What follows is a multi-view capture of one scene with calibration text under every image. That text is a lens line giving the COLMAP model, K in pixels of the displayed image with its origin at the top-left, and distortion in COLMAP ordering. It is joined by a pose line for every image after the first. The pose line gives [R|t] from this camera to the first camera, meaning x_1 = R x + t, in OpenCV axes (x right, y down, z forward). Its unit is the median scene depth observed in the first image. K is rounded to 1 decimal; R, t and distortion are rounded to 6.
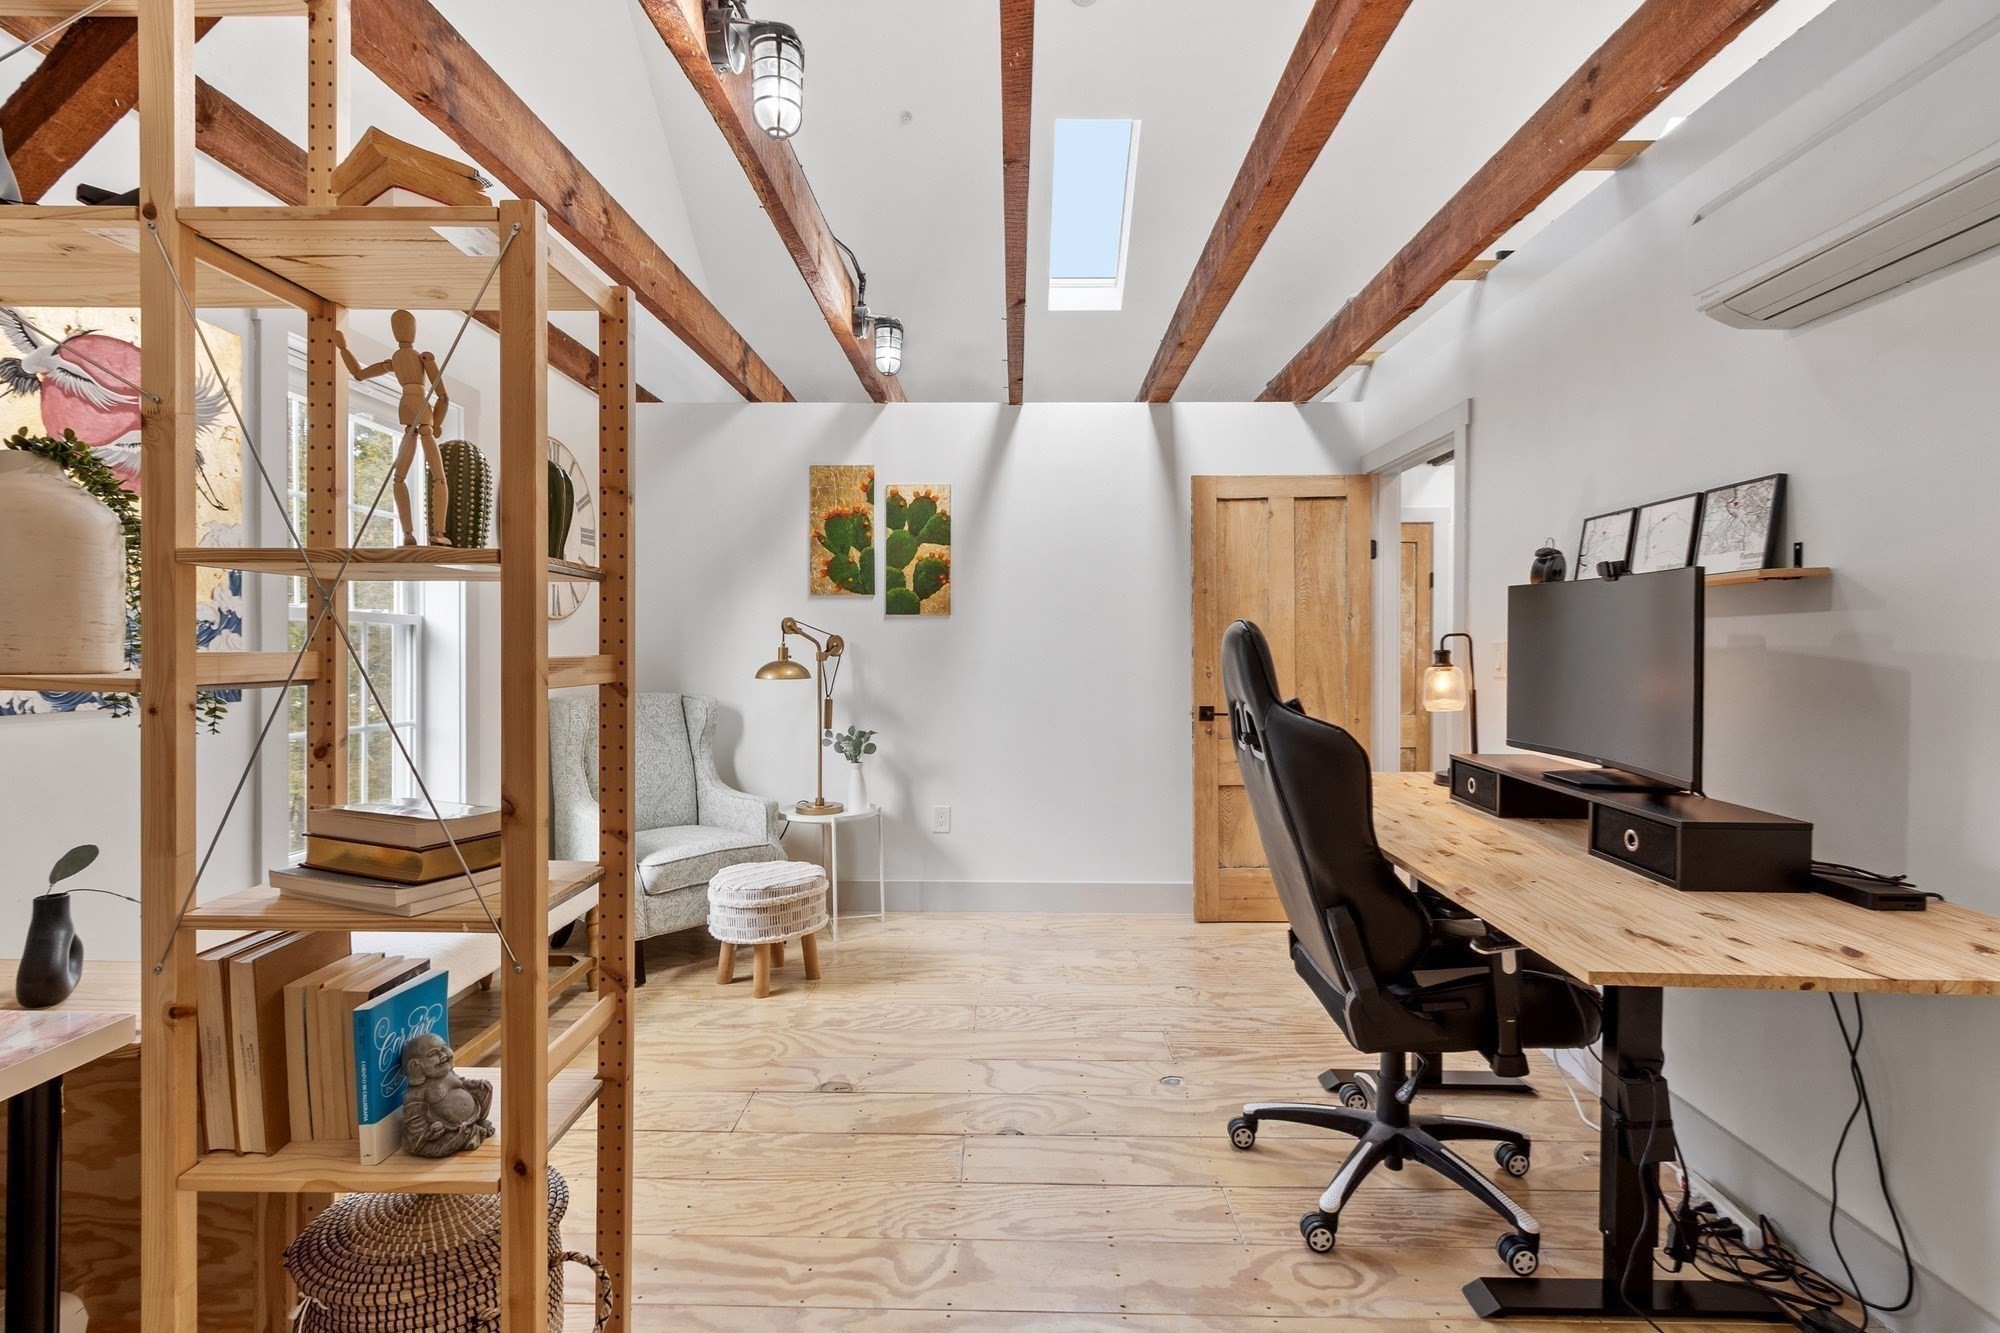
lens RADIAL K [[914.2, 0, 1007.4], [0, 914.2, 652.5], [0, 0, 1]] dist [-0.001315, 0.000108]
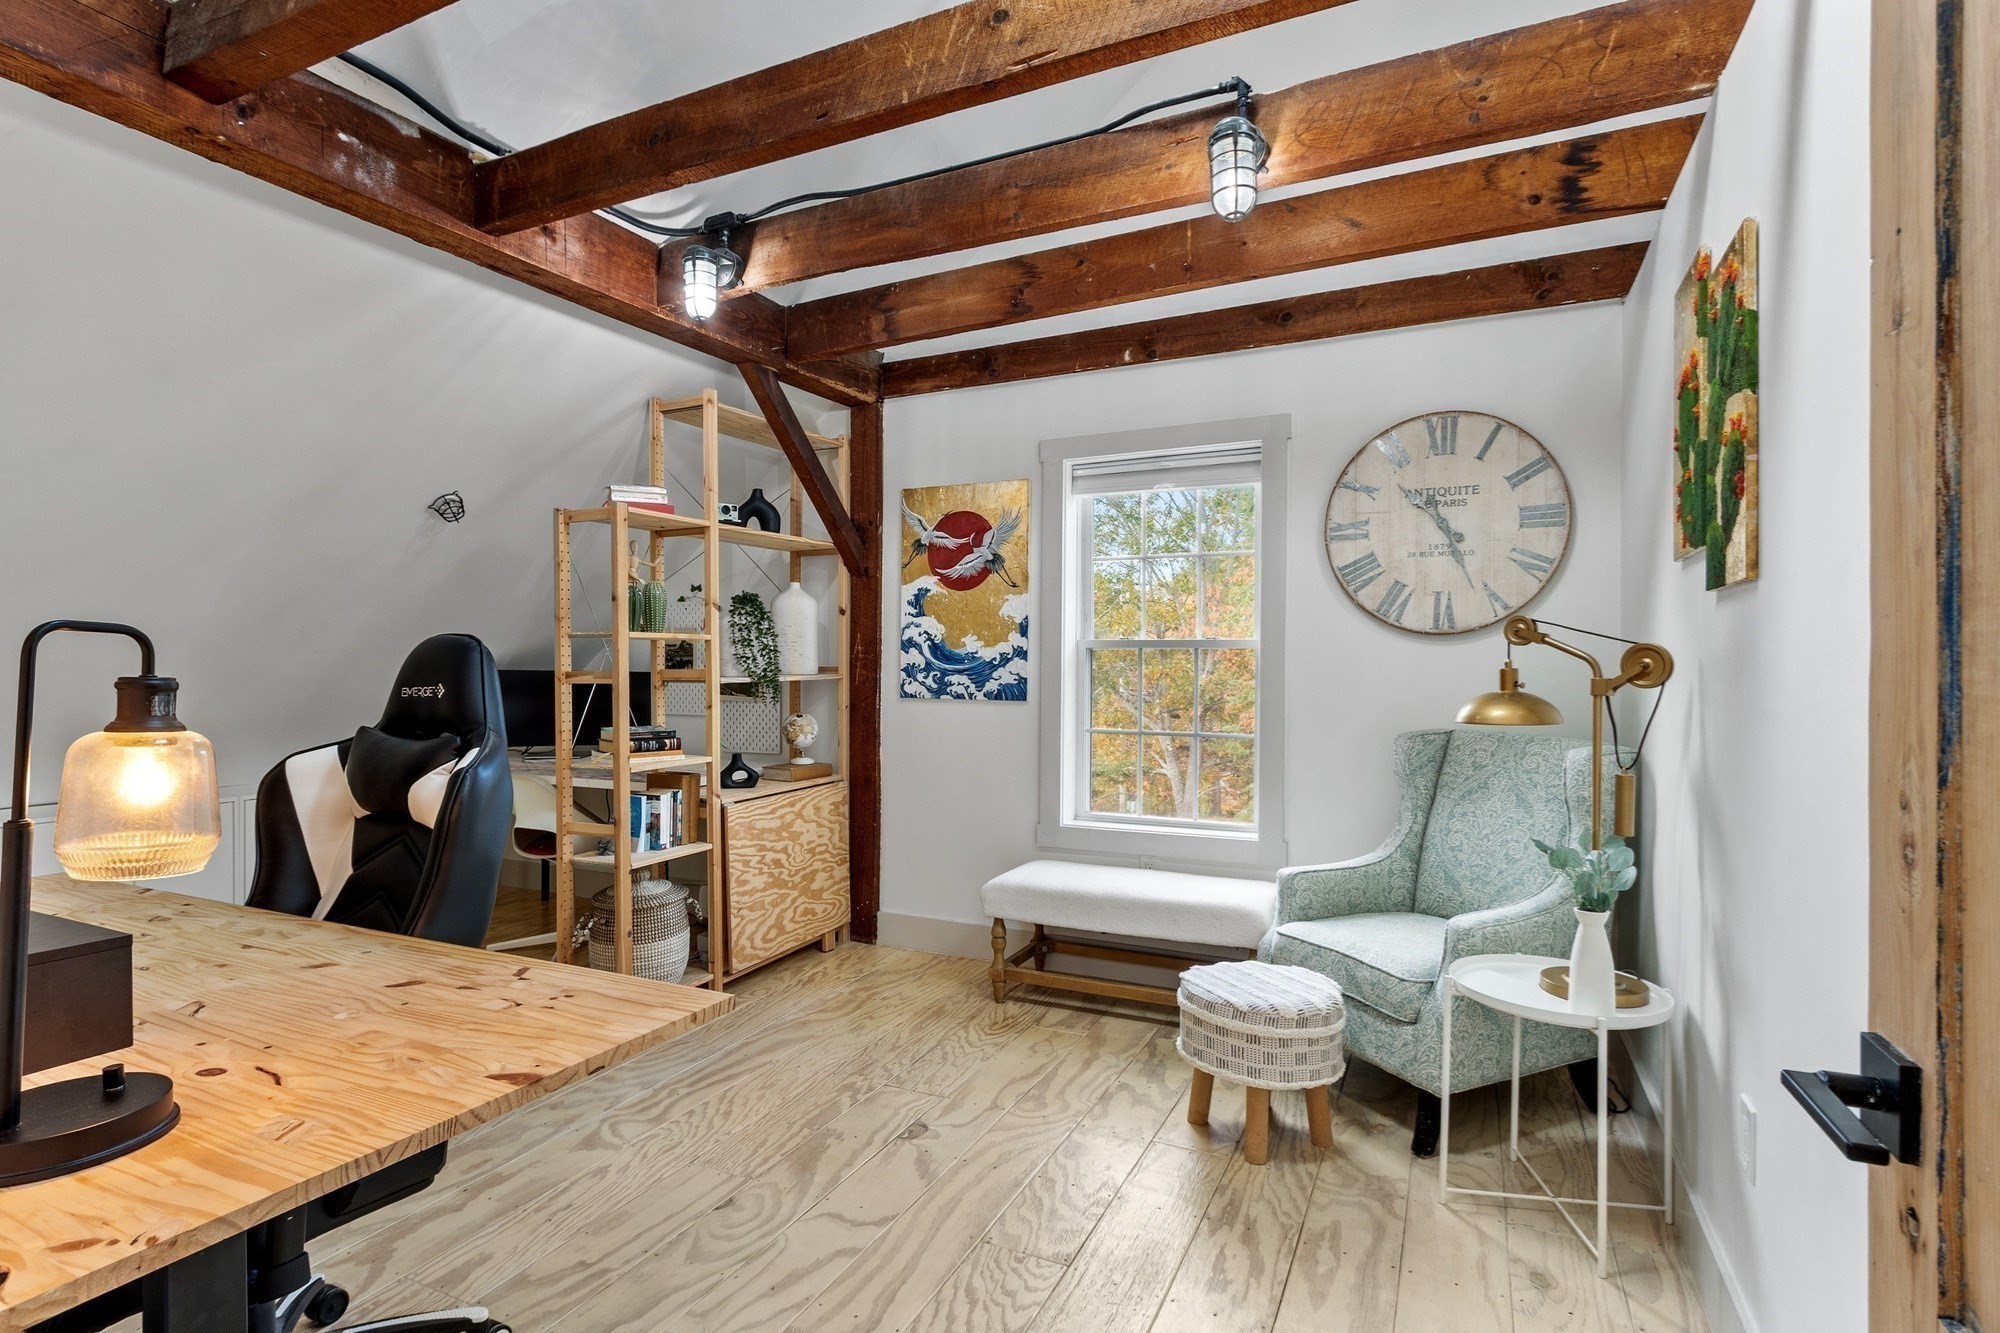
lens RADIAL K [[1001.4, 0, 989.1], [0, 1001.4, 670.5], [0, 0, 1]] dist [-0.000907, -0.001173]
pose [[-0.440551, 0.001298, -0.897727, 0.422832], [-0.005877, 0.999973, 0.004330, -0.004300], [0.897708, 0.007183, -0.440531, 0.908314]]
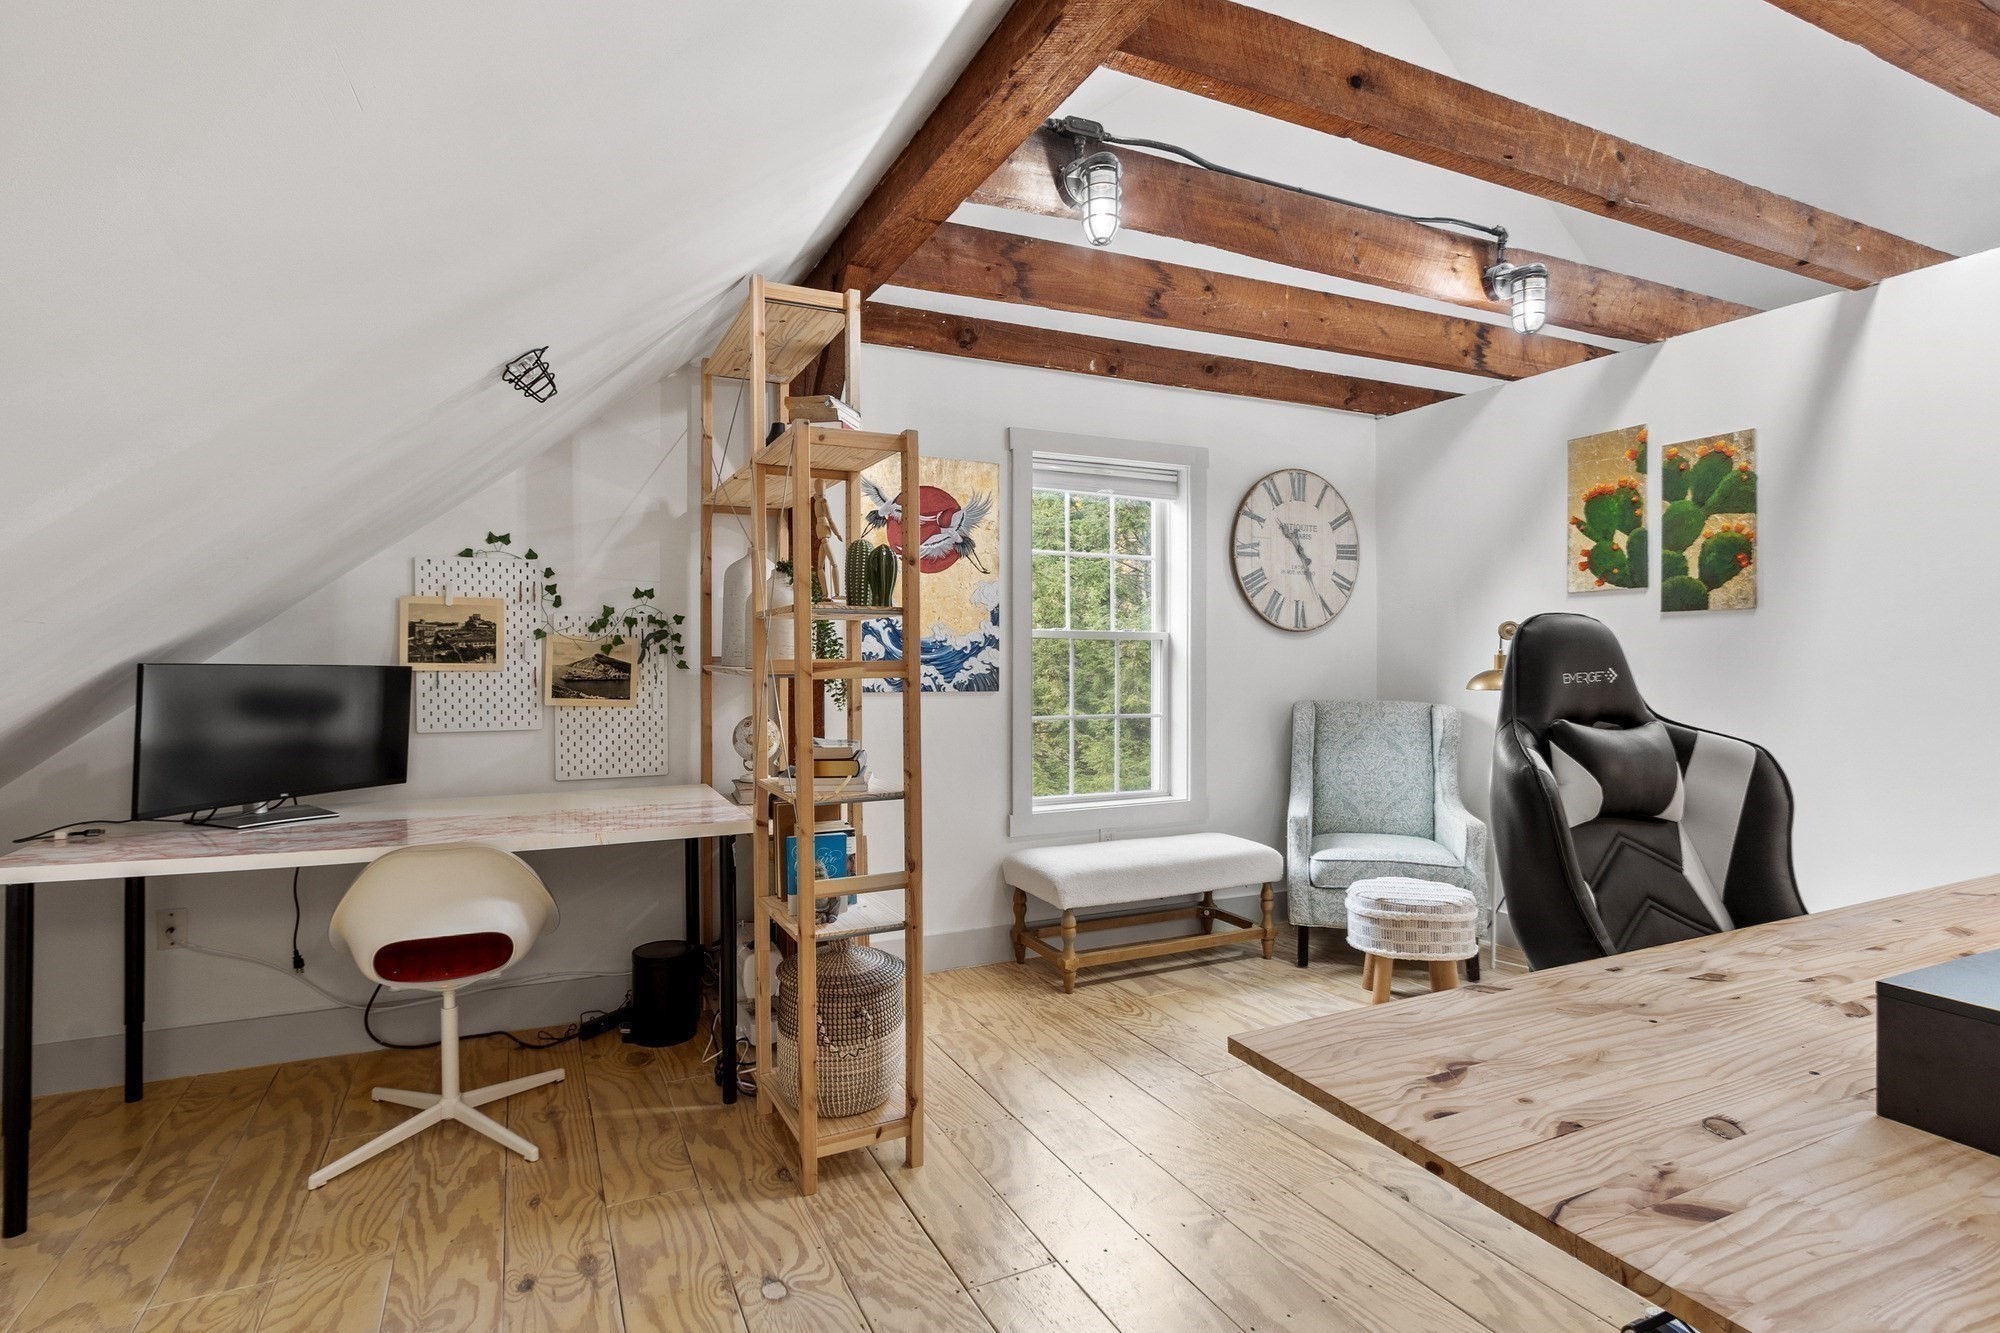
lens RADIAL K [[1001.4, 0, 989.1], [0, 1001.4, 670.5], [0, 0, 1]] dist [-0.000907, -0.001173]
pose [[0.438283, 0.009597, -0.898786, 0.384914], [-0.000771, 0.999947, 0.010301, -0.000135], [0.898837, -0.003822, 0.438267, 0.110097]]
